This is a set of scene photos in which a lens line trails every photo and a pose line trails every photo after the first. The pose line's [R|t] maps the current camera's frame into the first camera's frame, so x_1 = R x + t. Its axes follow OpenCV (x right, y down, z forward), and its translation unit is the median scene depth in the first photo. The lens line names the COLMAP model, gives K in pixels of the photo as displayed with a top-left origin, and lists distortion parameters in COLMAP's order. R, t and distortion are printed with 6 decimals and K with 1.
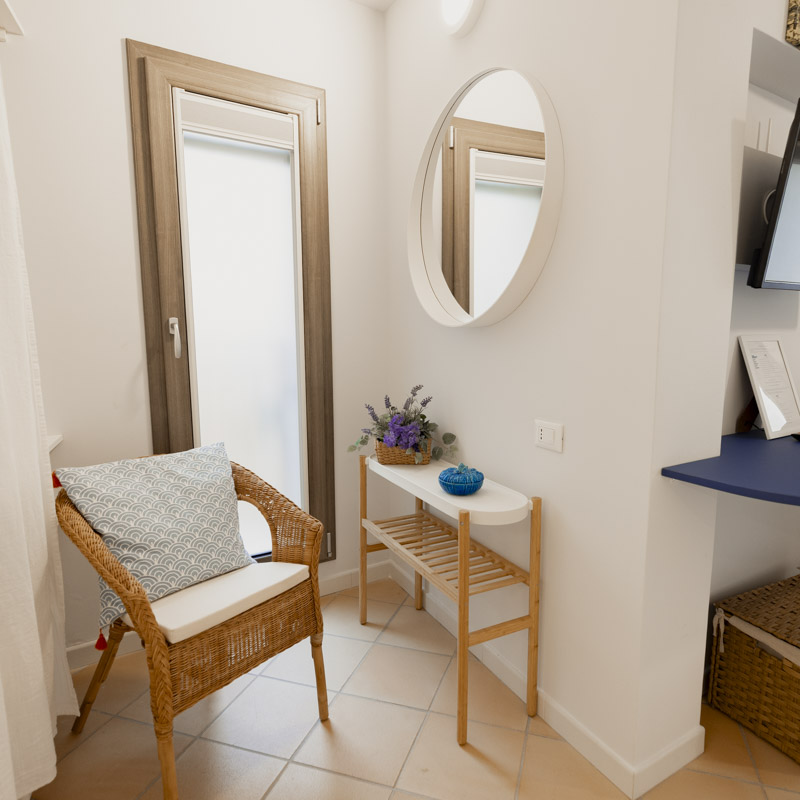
lens RADIAL K [[551.9, 0, 423.7], [0, 551.9, 403.9], [0, 0, 1]] dist [-0.001244, 0.006397]
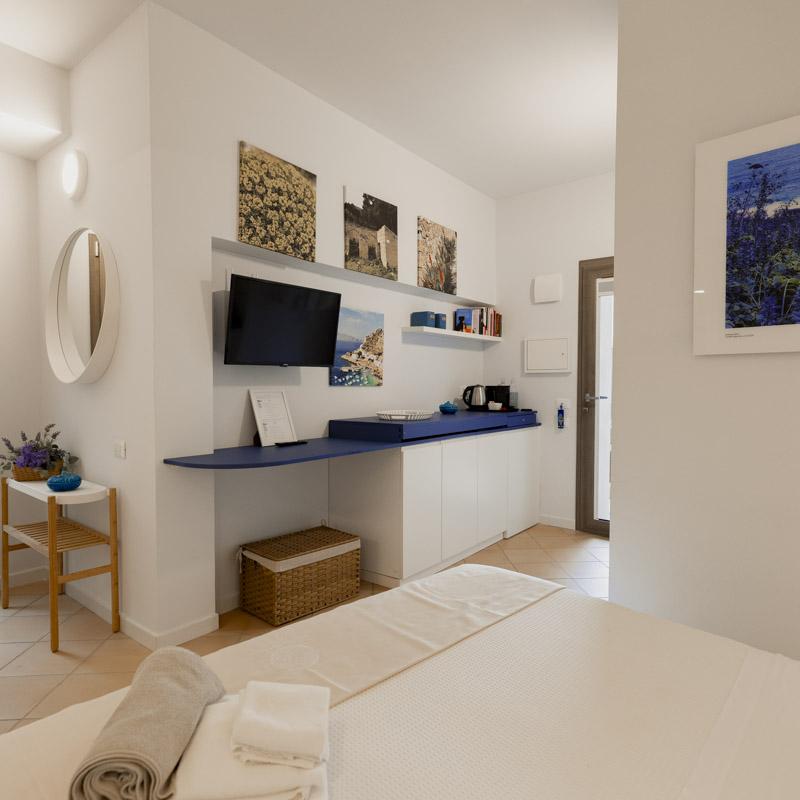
lens RADIAL K [[551.9, 0, 423.7], [0, 551.9, 403.9], [0, 0, 1]] dist [-0.001244, 0.006397]
pose [[0.926482, -0.010944, 0.376179, 0.382618], [0.048132, 0.994814, -0.089600, 0.097694], [-0.373247, 0.101119, 0.922205, -0.747767]]
